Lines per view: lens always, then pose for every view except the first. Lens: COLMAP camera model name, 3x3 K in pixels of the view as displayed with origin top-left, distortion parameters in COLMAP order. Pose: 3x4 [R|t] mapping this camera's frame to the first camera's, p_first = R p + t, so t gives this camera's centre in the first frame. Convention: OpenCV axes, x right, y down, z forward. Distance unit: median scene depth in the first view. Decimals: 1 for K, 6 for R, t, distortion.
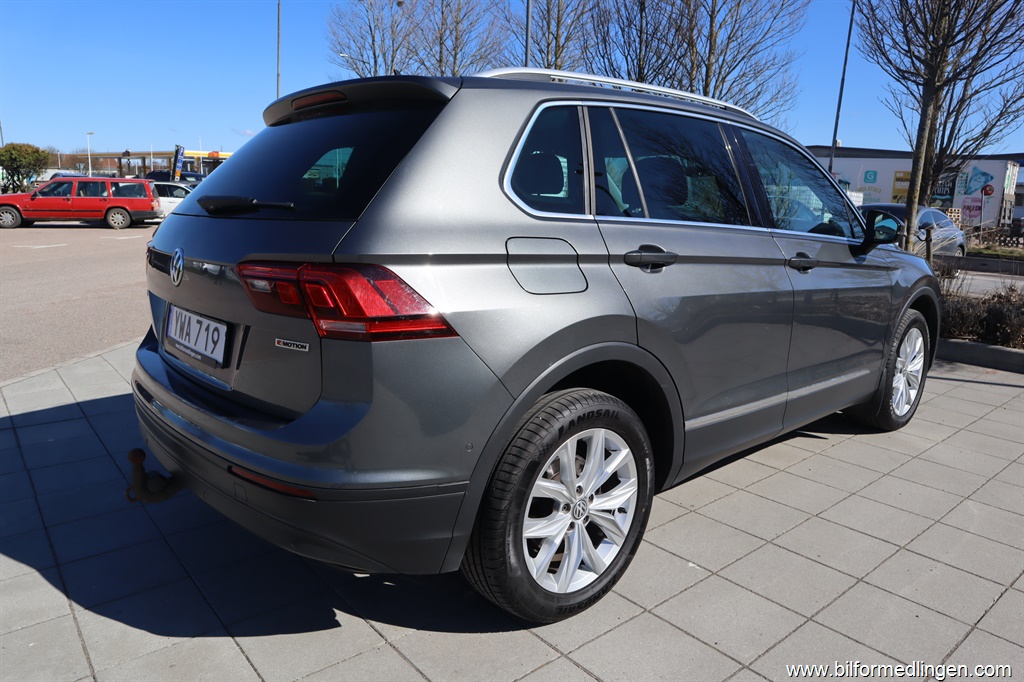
lens RADIAL K [[706.1, 0, 512.0], [0, 706.1, 341.0], [0, 0, 1]] dist [-0.112964, 0.060822]
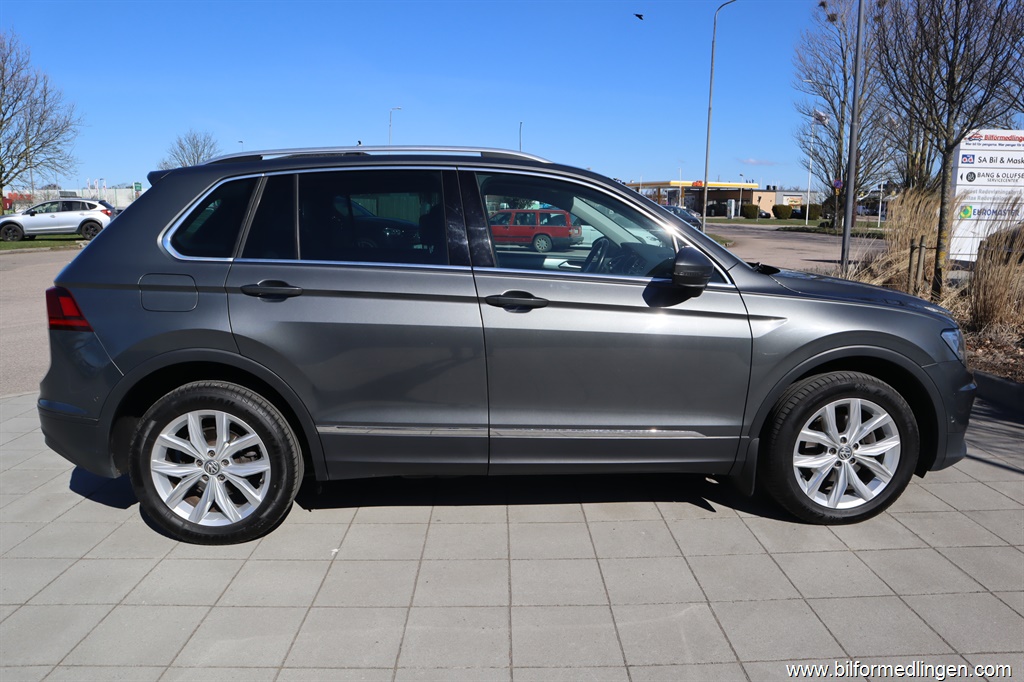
lens RADIAL K [[706.1, 0, 512.0], [0, 706.1, 341.0], [0, 0, 1]] dist [-0.112964, 0.060822]
pose [[0.783672, 0.087126, -0.615034, 0.140557], [-0.110694, 0.993854, -0.000256, -0.007648], [0.611232, 0.068282, 0.788500, 0.026703]]
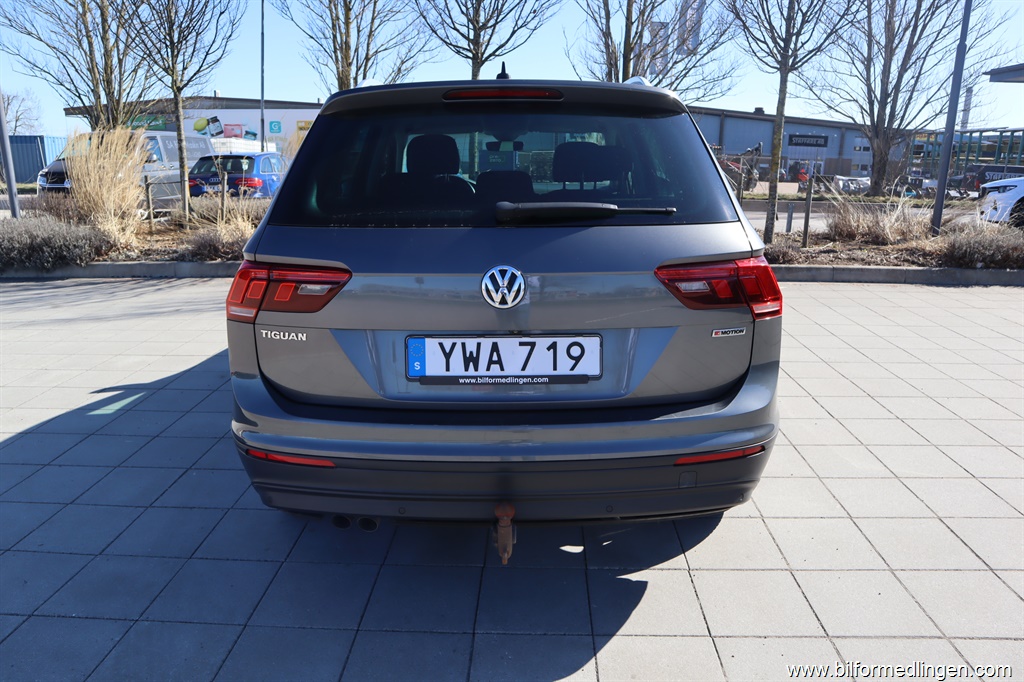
lens RADIAL K [[715.3, 0, 512.0], [0, 715.3, 341.0], [0, 0, 1]] dist [-0.122600, 0.058680]
pose [[0.664656, -0.211335, 0.716638, -0.112298], [0.163053, 0.977072, 0.136911, -0.016022], [-0.729141, 0.025851, 0.683875, 0.037143]]
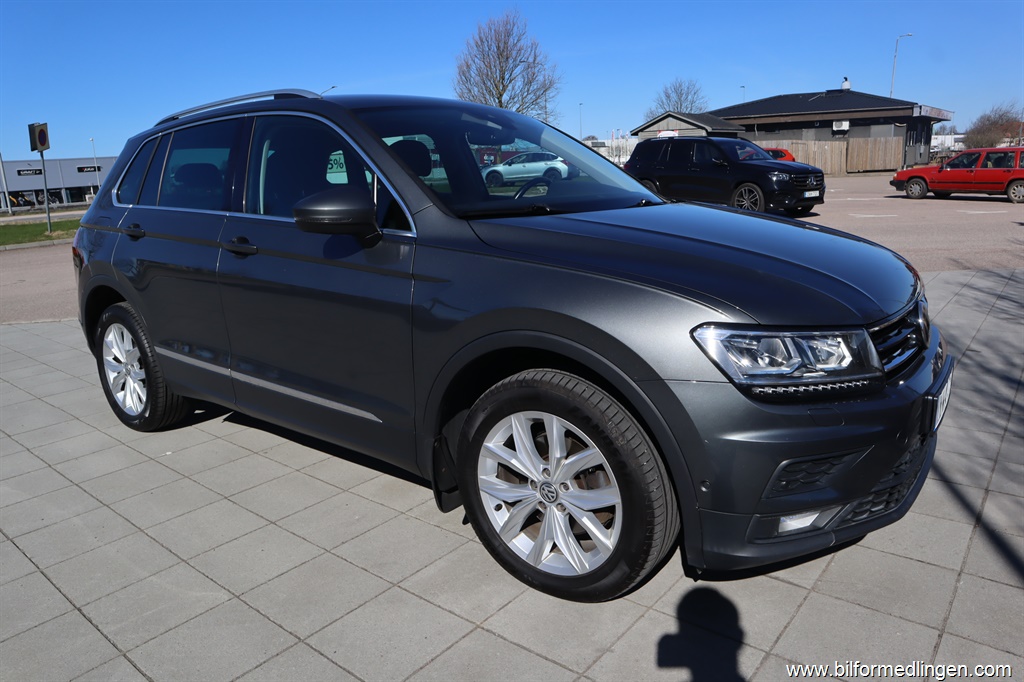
lens RADIAL K [[706.1, 0, 512.0], [0, 706.1, 341.0], [0, 0, 1]] dist [-0.112964, 0.060822]
pose [[0.197042, 0.200207, -0.959735, 0.199969], [-0.158999, 0.972493, 0.170224, -0.029335], [0.967416, 0.119056, 0.223455, 0.160594]]
